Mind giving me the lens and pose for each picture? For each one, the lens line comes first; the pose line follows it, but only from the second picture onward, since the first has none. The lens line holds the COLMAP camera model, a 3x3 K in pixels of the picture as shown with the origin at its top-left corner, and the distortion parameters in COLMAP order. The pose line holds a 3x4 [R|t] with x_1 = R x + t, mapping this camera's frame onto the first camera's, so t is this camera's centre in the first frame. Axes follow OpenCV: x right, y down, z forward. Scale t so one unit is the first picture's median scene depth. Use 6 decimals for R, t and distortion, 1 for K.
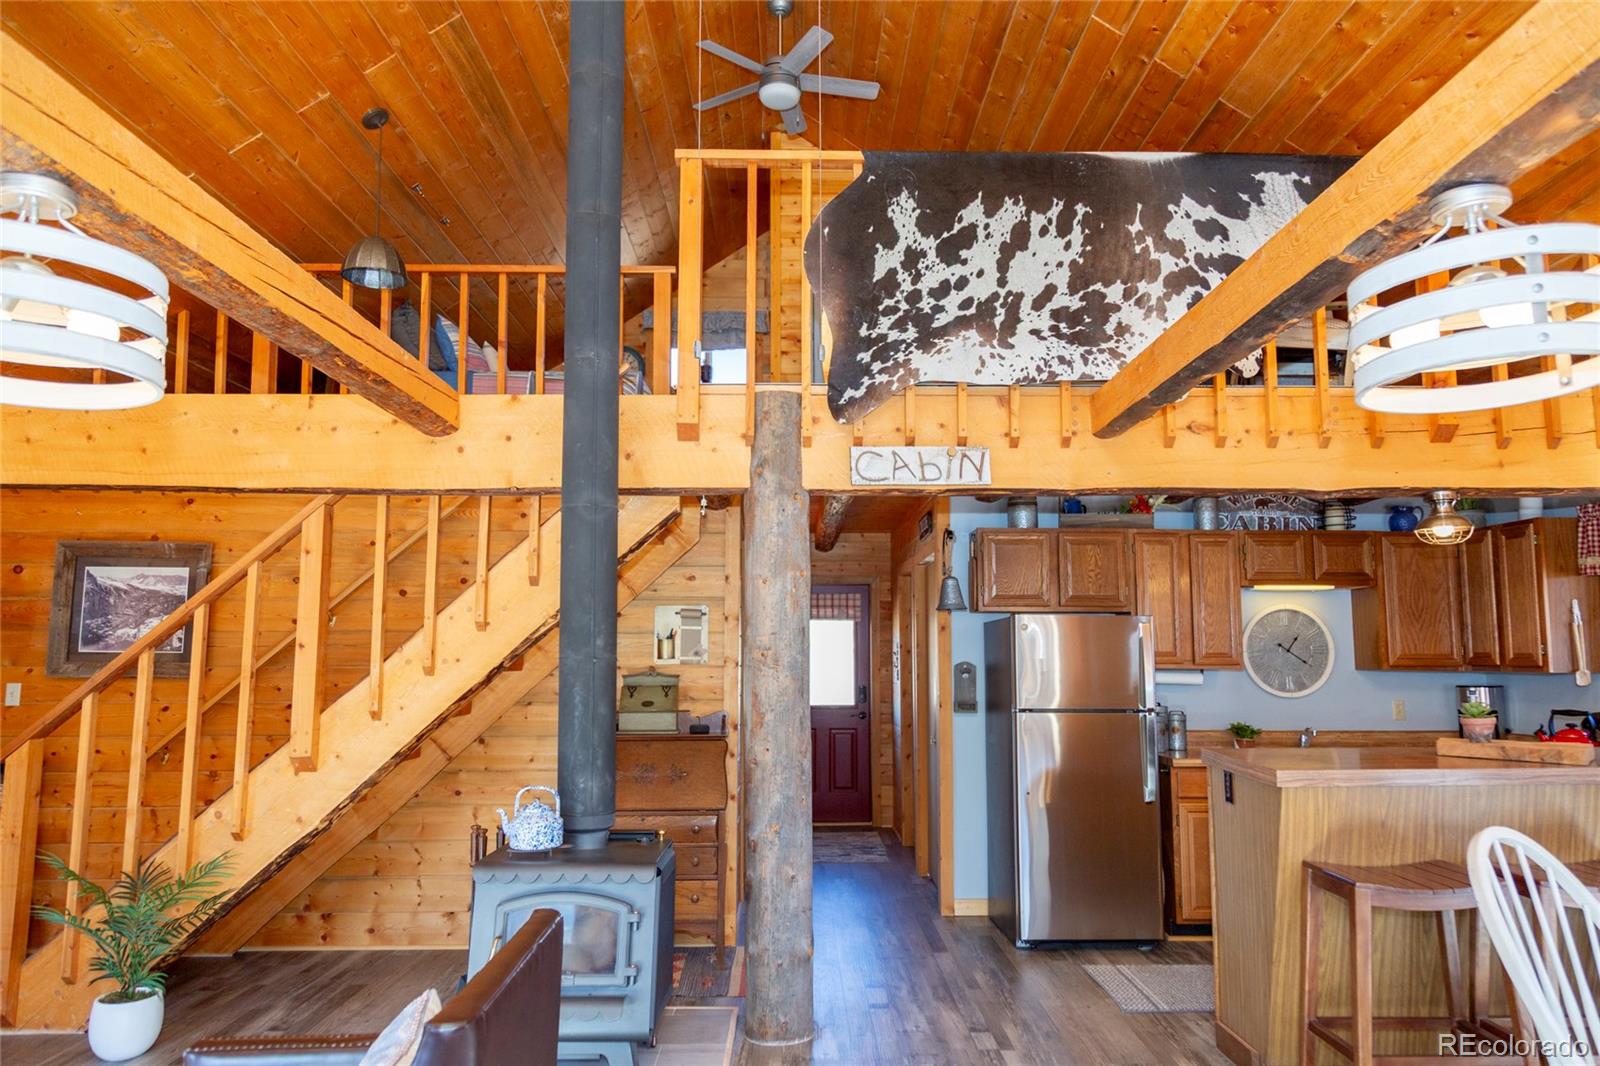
lens RADIAL K [[1044.3, 0, 800.0], [0, 1044.3, 533.0], [0, 0, 1]] dist [-0.004632, 0.000345]
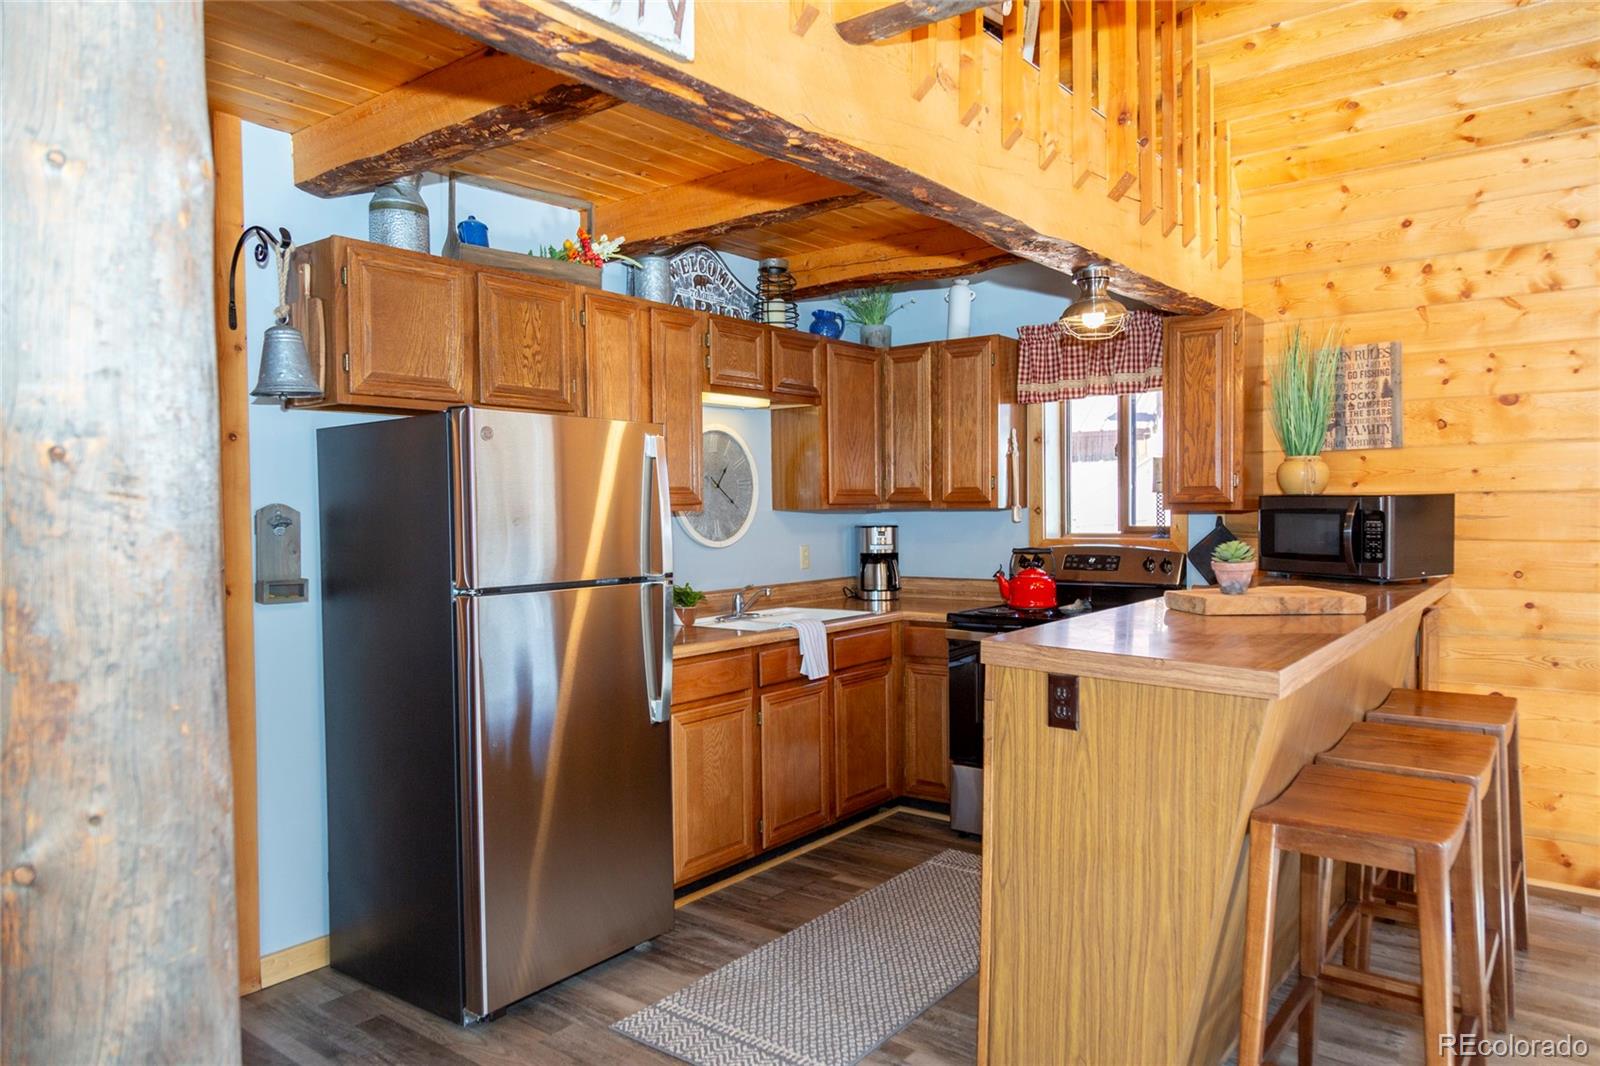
lens RADIAL K [[1044.3, 0, 800.0], [0, 1044.3, 533.0], [0, 0, 1]] dist [-0.004632, 0.000345]
pose [[0.622139, -0.029833, 0.782338, -0.087978], [-0.078576, 0.991849, 0.100309, 0.069996], [-0.778954, -0.123879, 0.614723, 0.513478]]
